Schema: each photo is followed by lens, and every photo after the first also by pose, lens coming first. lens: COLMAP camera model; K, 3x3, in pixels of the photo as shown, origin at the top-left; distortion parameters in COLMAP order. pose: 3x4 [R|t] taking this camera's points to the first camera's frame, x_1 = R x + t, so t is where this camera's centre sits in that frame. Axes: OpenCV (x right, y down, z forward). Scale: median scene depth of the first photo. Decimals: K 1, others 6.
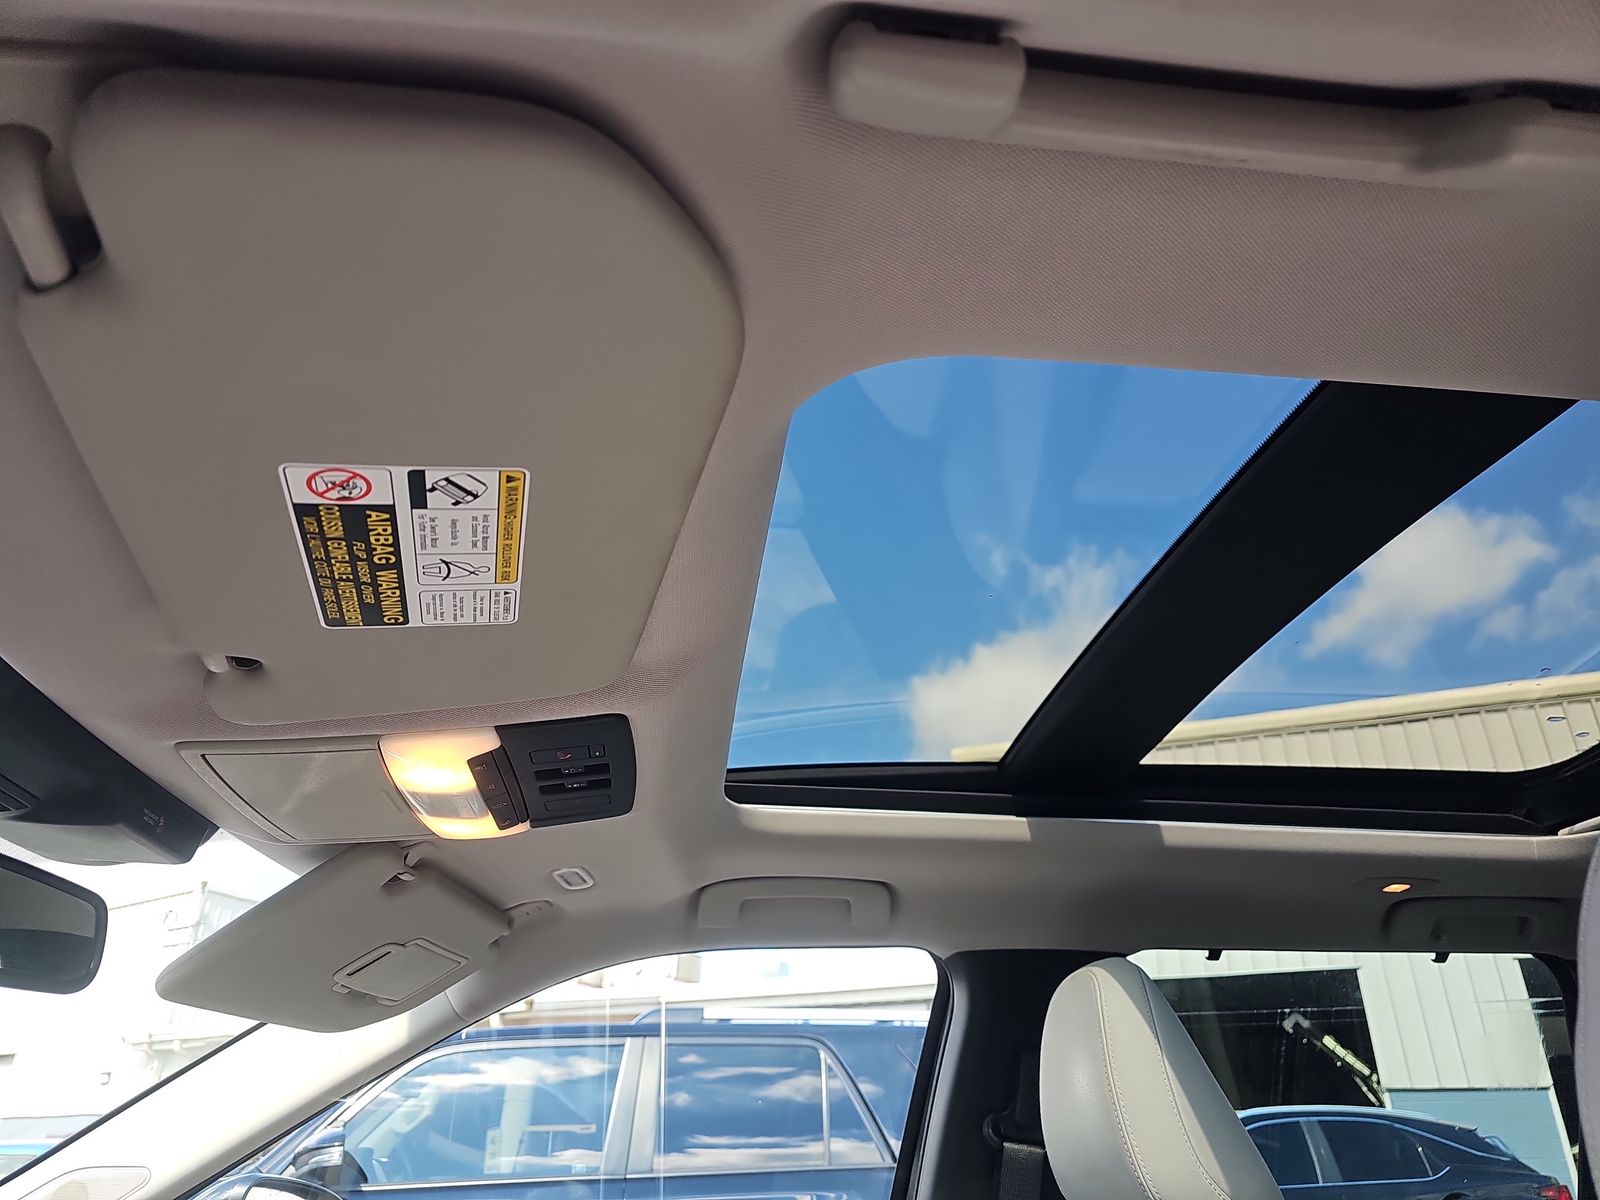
lens RADIAL K [[994.2, 0, 810.3], [0, 994.2, 603.7], [0, 0, 1]] dist [0.002250, -0.003850]
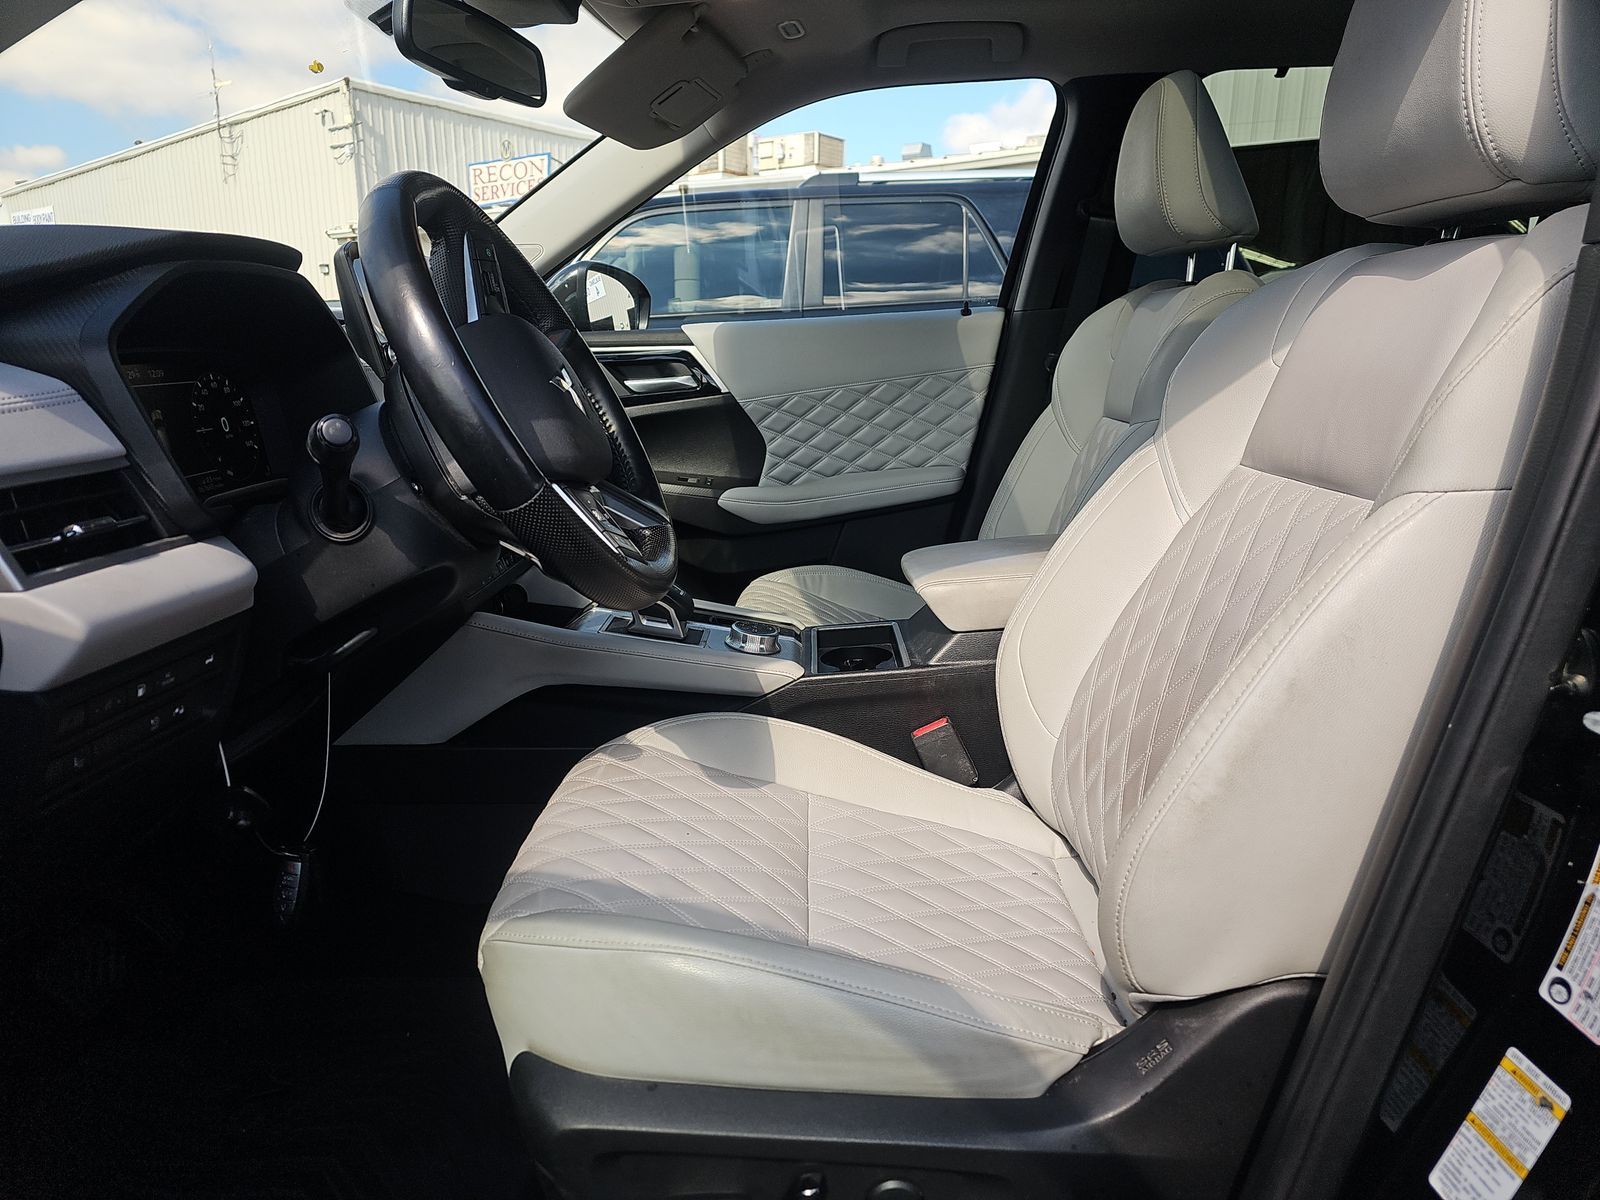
lens RADIAL K [[994.2, 0, 810.3], [0, 994.2, 603.7], [0, 0, 1]] dist [0.002250, -0.003850]
pose [[0.991097, 0.027632, -0.130245, -0.001953], [0.071467, 0.714955, 0.695508, -0.030889], [0.112338, -0.698624, 0.706615, -0.144648]]
